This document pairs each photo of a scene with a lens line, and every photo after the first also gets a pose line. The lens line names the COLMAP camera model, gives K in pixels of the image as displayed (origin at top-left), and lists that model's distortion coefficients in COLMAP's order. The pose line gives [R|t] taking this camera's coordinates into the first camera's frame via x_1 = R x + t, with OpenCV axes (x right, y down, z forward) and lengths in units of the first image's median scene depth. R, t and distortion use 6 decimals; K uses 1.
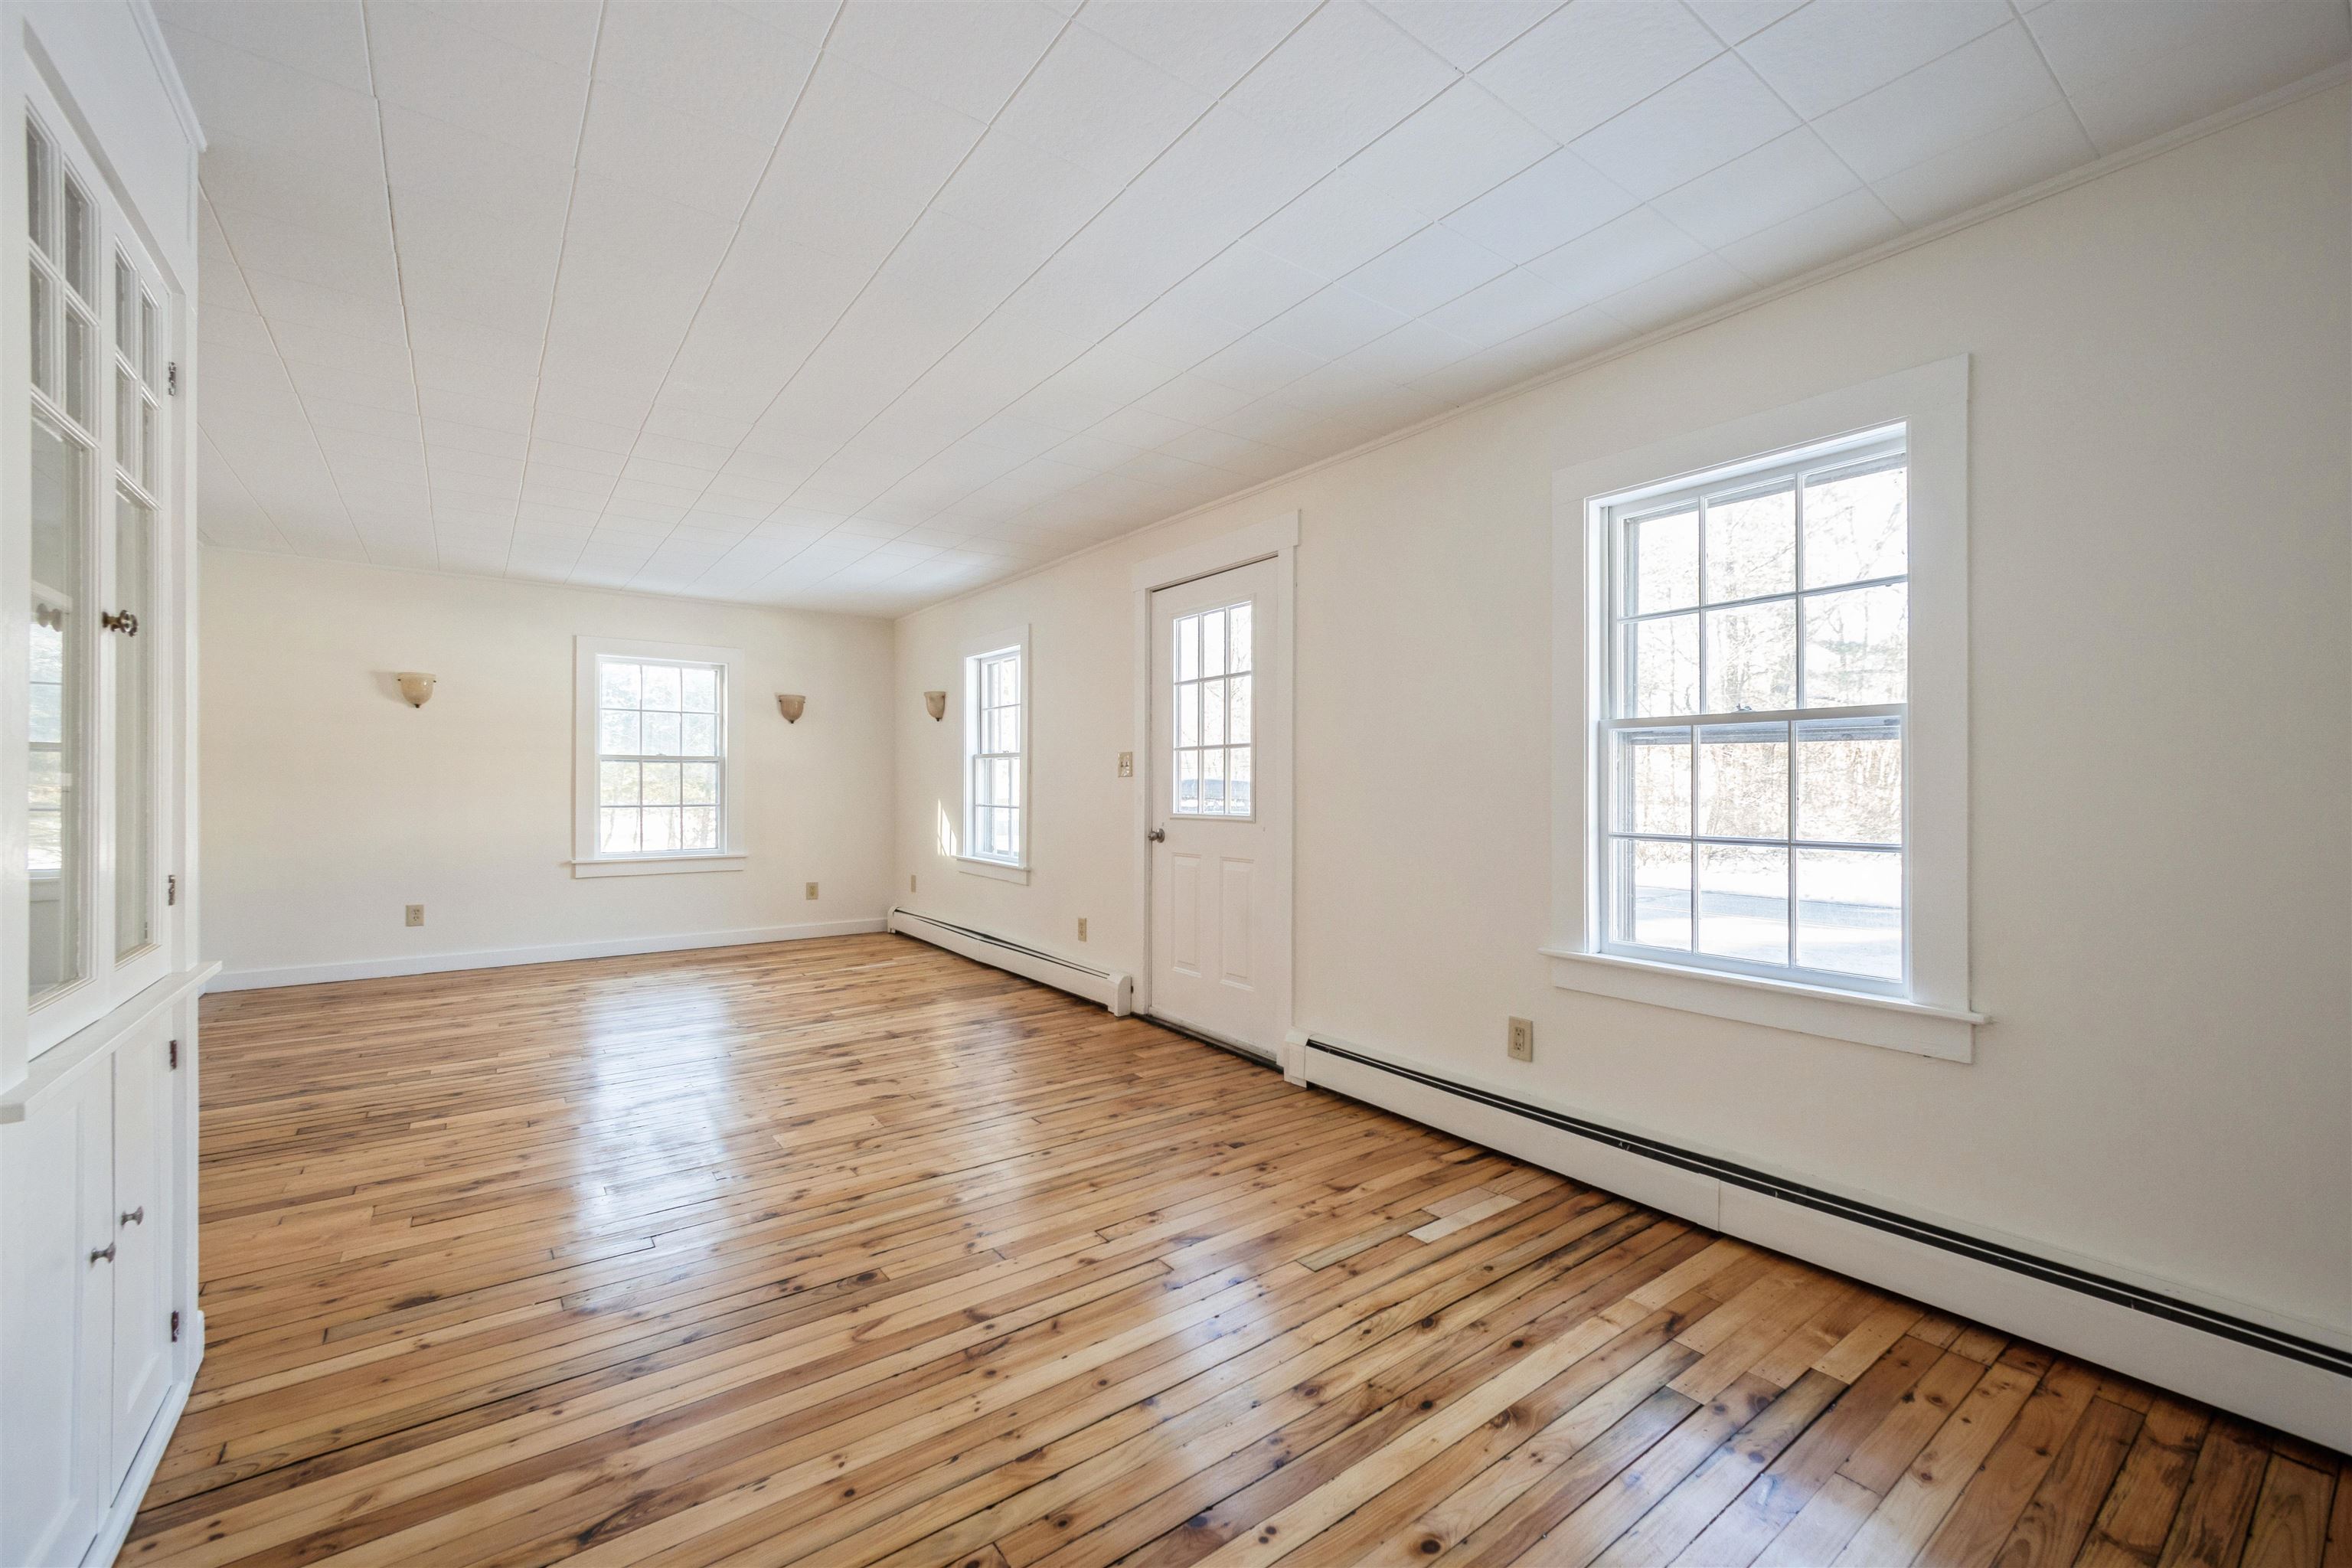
lens RADIAL K [[956.8, 0, 1191.5], [0, 956.8, 773.5], [0, 0, 1]] dist [0.002676, -0.000696]
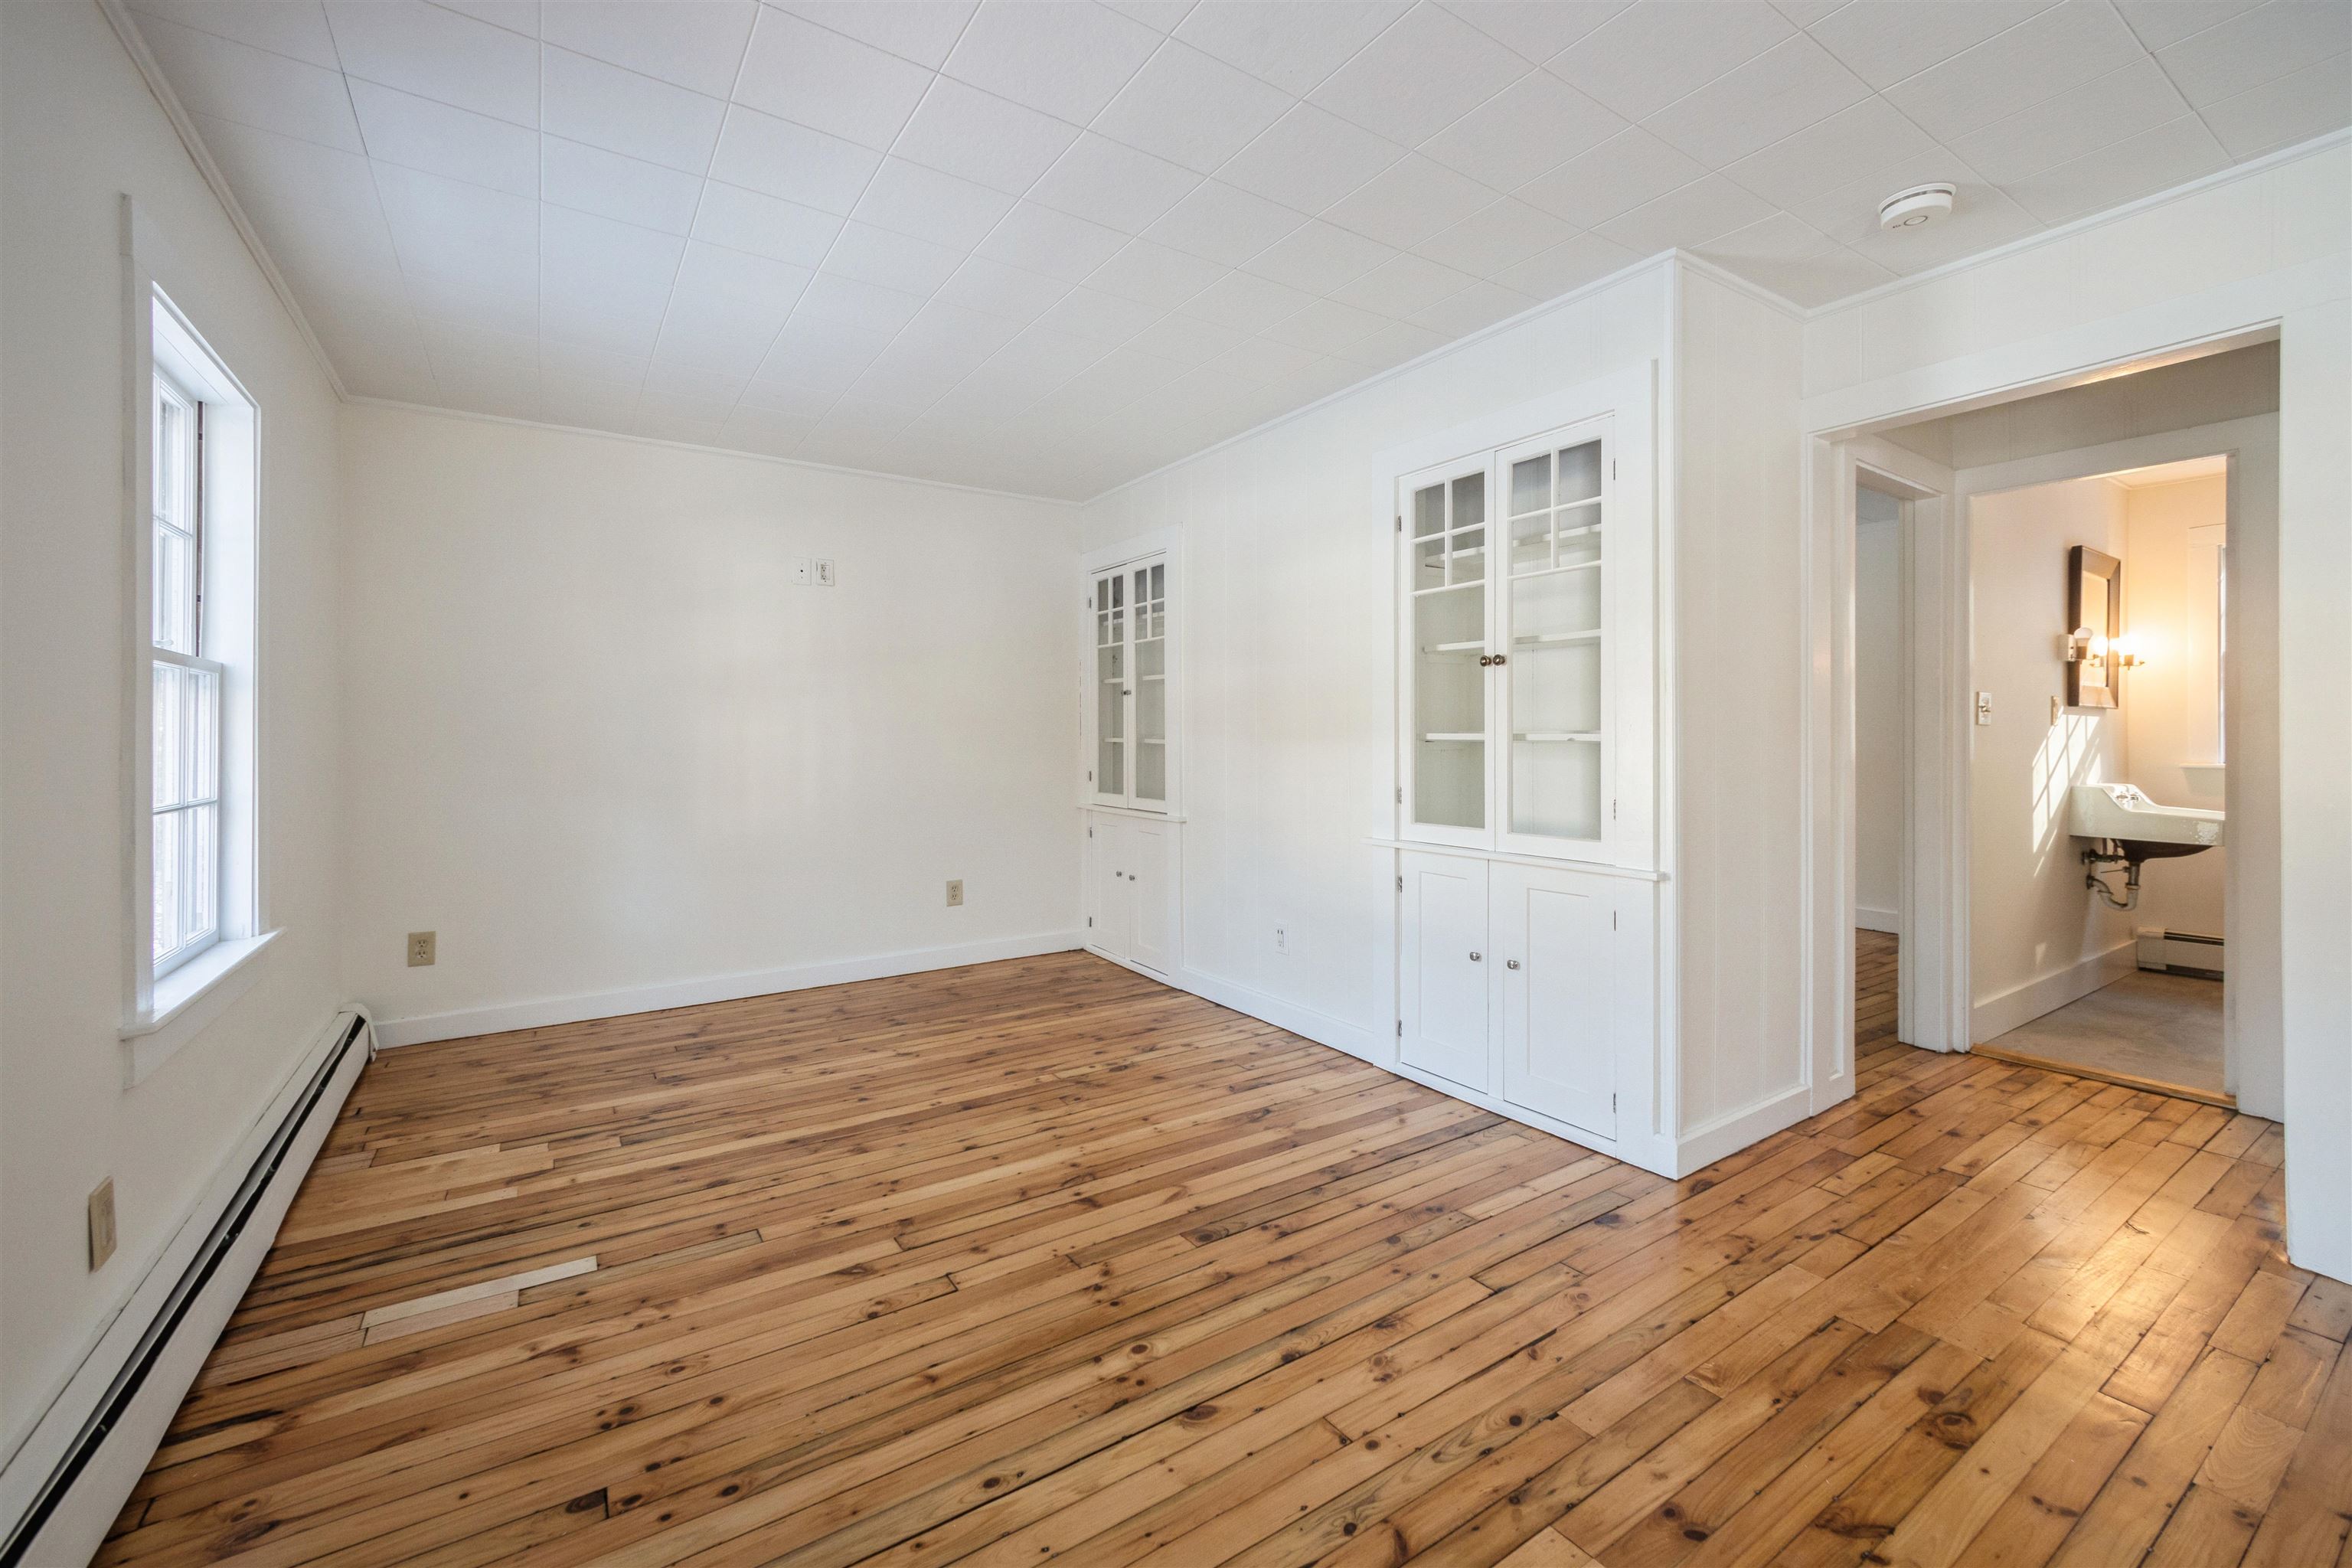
lens RADIAL K [[965.0, 0, 1175.4], [0, 965.0, 758.4], [0, 0, 1]] dist [0.003521, -0.000229]
pose [[-0.997866, -0.001653, 0.065273, -0.274379], [-0.001191, 0.999974, 0.007119, 0.017531], [-0.065283, 0.007026, -0.997842, 1.464368]]
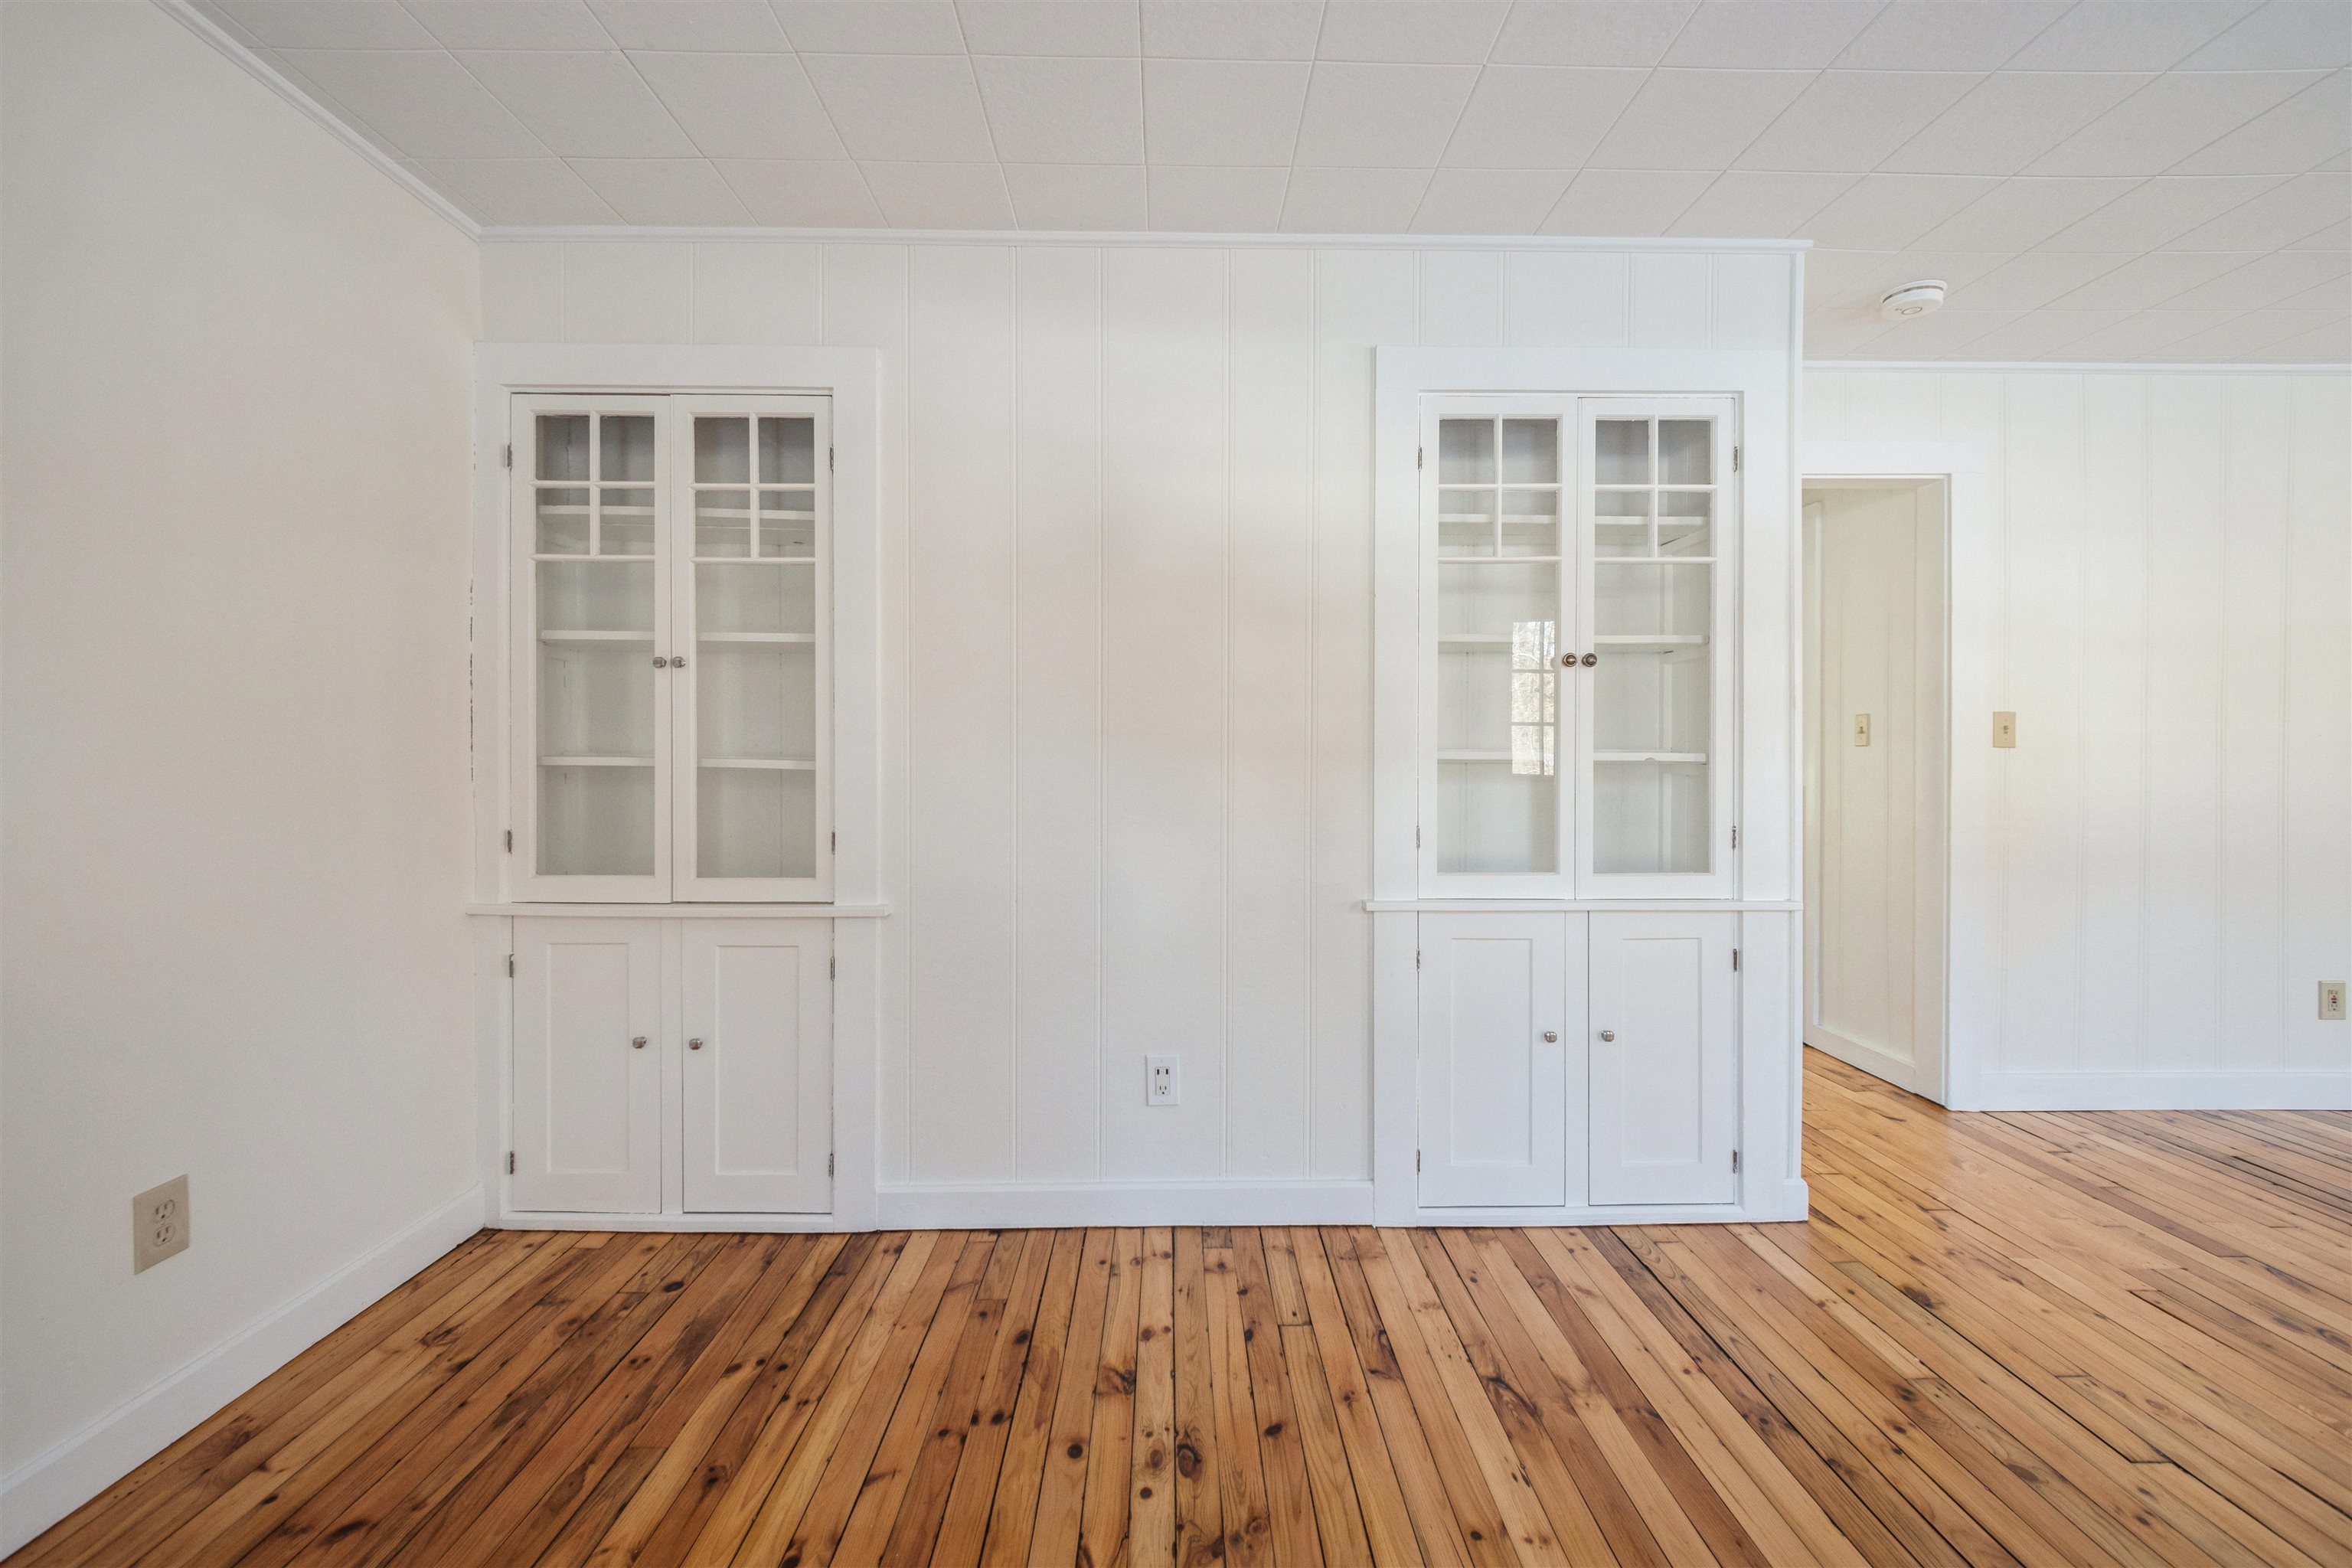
lens RADIAL K [[965.0, 0, 1175.4], [0, 965.0, 758.4], [0, 0, 1]] dist [0.003521, -0.000229]
pose [[-0.588980, 0.006614, -0.808121, 0.285649], [0.009756, 0.999952, 0.001074, 0.000643], [0.808089, -0.007251, -0.589016, 0.673468]]
